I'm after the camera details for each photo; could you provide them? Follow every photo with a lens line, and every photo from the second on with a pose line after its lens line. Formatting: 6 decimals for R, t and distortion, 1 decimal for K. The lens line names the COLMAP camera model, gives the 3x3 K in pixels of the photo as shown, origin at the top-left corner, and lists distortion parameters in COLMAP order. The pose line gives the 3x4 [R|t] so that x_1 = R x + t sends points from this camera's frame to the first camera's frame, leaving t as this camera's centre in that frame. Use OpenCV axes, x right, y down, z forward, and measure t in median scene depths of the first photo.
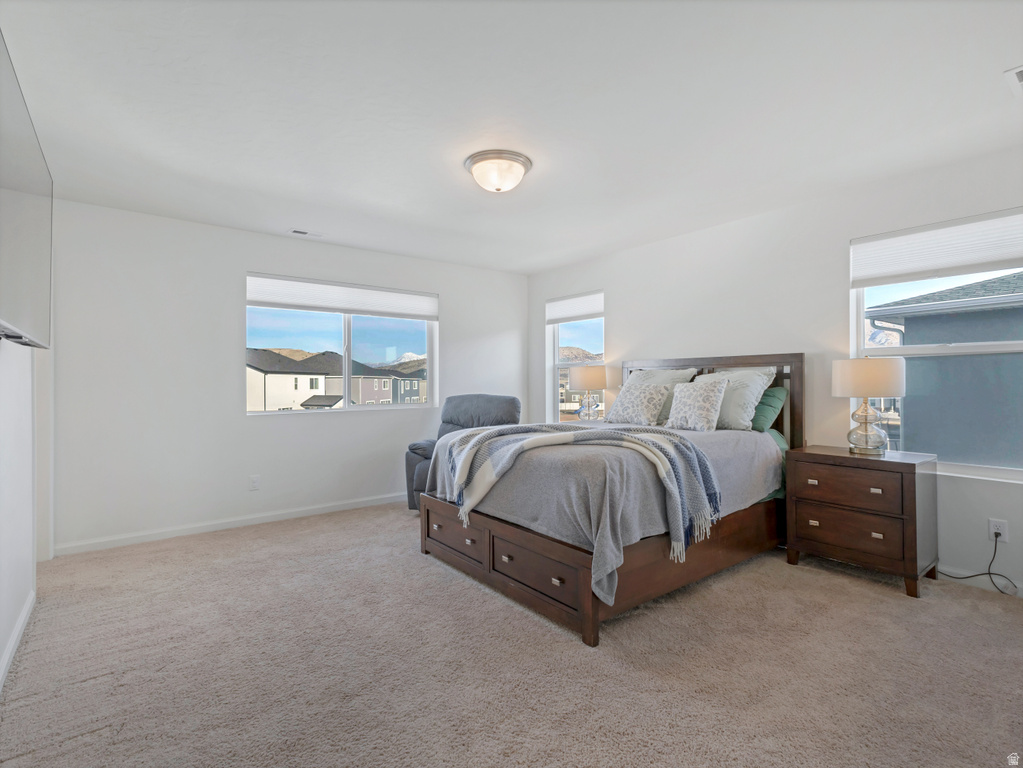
lens RADIAL K [[502.9, 0, 511.5], [0, 502.9, 384.0], [0, 0, 1]] dist [0.004444, -0.000936]
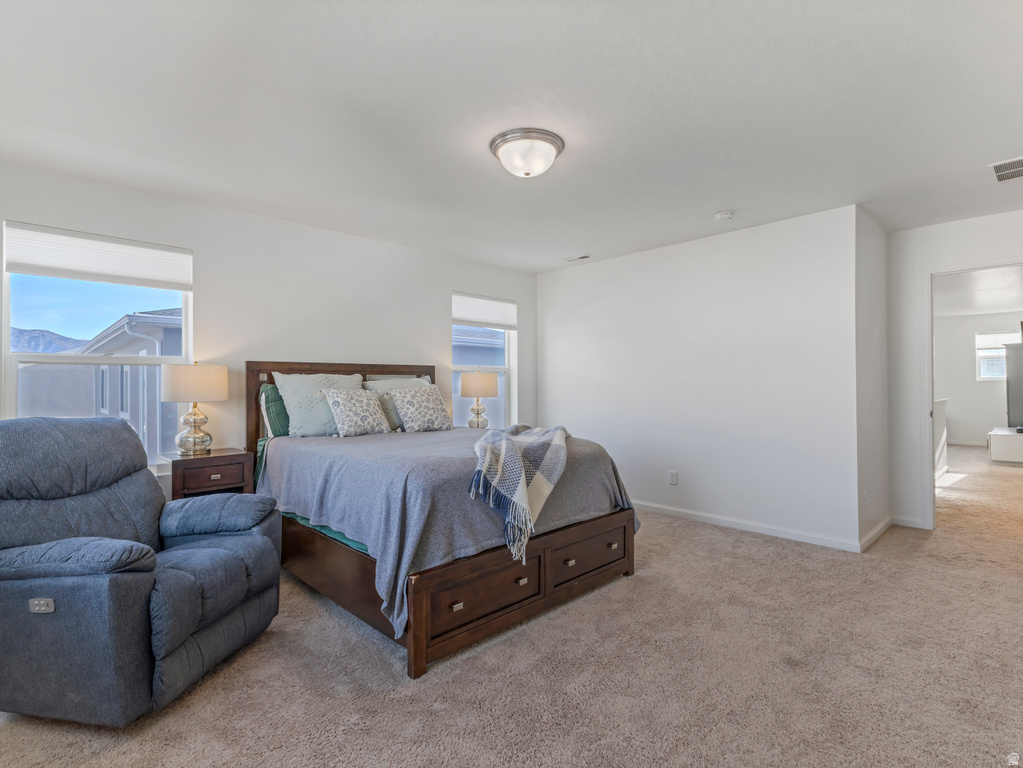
lens RADIAL K [[502.9, 0, 511.5], [0, 502.9, 384.0], [0, 0, 1]] dist [0.004444, -0.000936]
pose [[-0.106463, 0.009550, 0.994271, -0.763003], [0.011257, 0.999901, -0.008399, -0.000505], [-0.994253, 0.010299, -0.106560, 0.936598]]
